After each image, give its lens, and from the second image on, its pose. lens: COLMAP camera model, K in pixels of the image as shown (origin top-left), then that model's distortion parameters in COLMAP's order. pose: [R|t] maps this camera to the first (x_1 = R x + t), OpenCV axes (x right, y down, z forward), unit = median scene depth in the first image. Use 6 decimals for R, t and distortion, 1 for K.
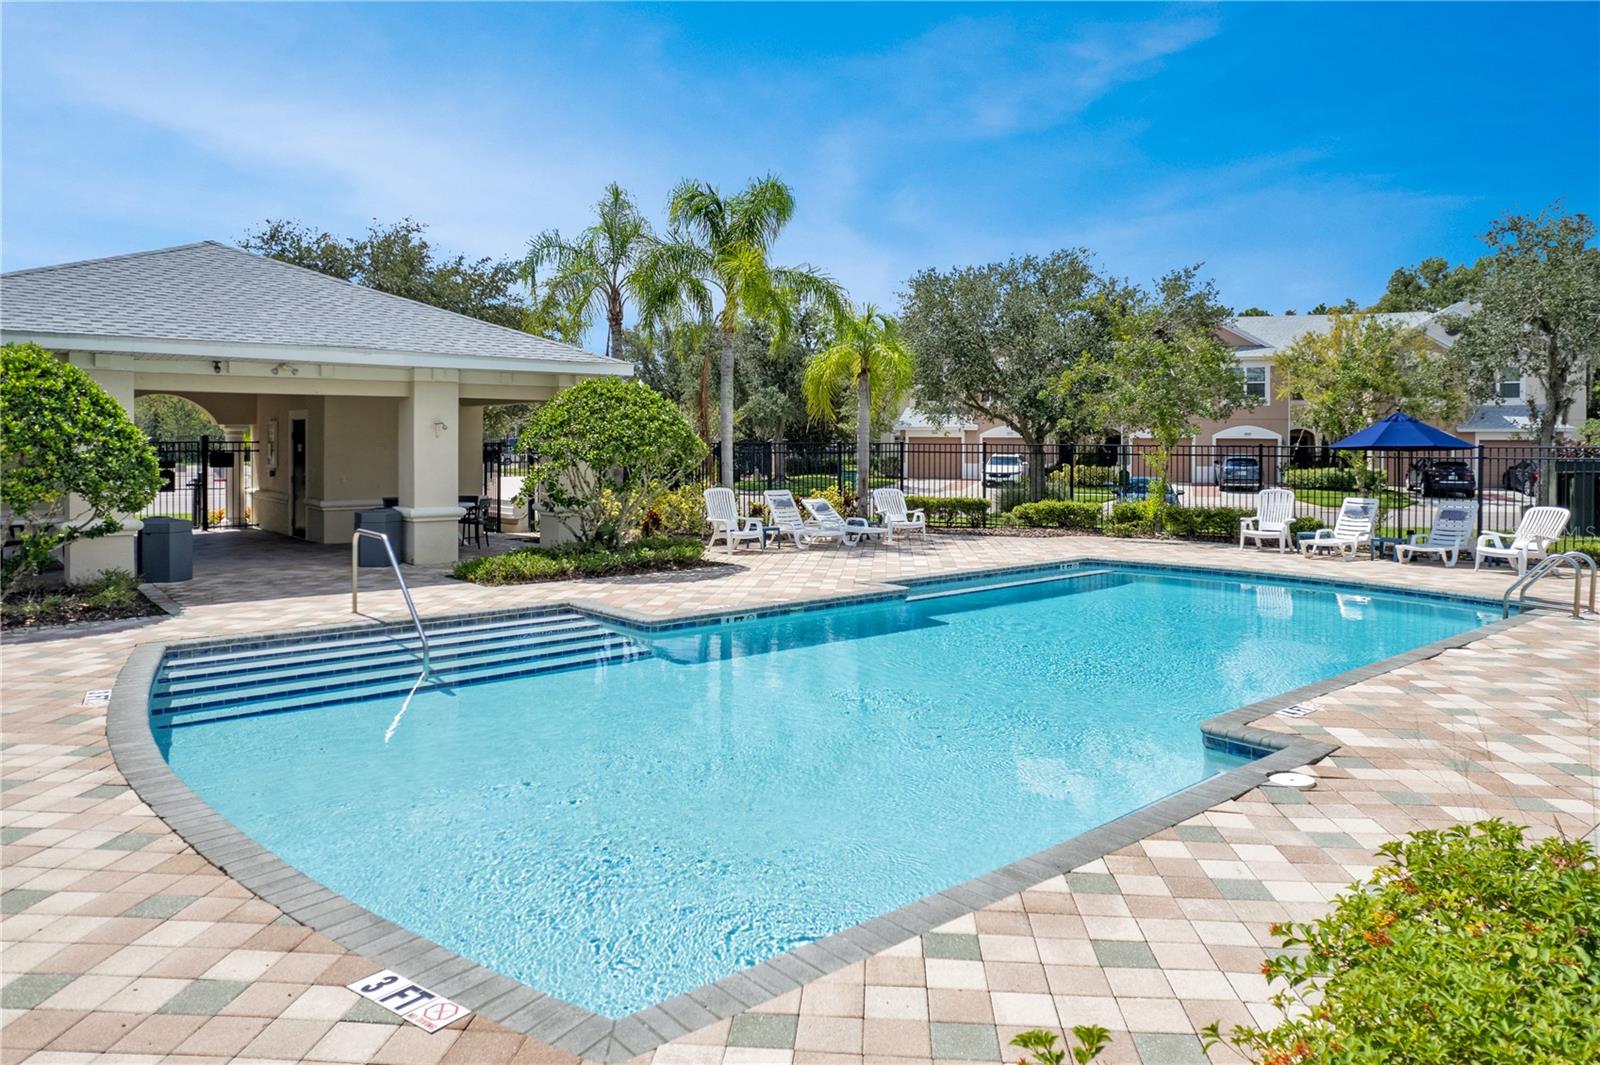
lens RADIAL K [[1051.3, 0, 806.2], [0, 1051.3, 457.0], [0, 0, 1]] dist [-0.103636, 0.096704]
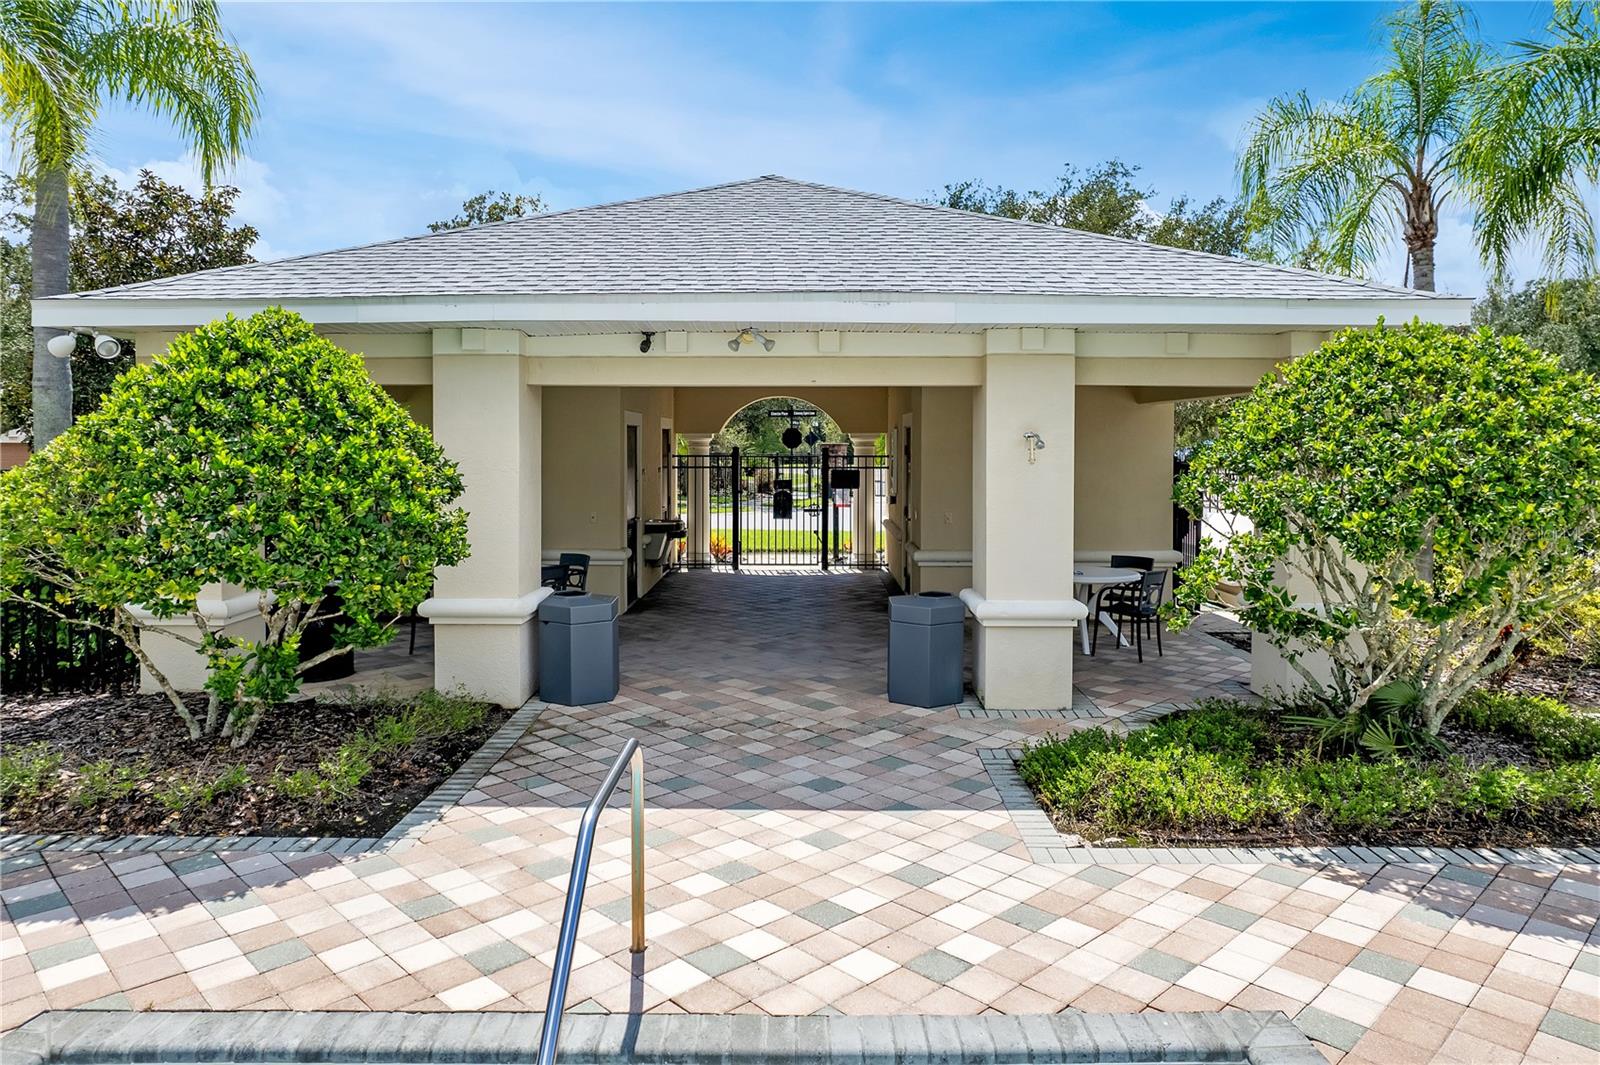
lens RADIAL K [[1051.3, 0, 806.2], [0, 1051.3, 457.0], [0, 0, 1]] dist [-0.103636, 0.096704]
pose [[0.754631, 0.009357, -0.656083, -0.103450], [-0.010150, 0.999945, 0.002587, -0.022743], [0.656071, 0.004707, 0.754685, 0.547793]]
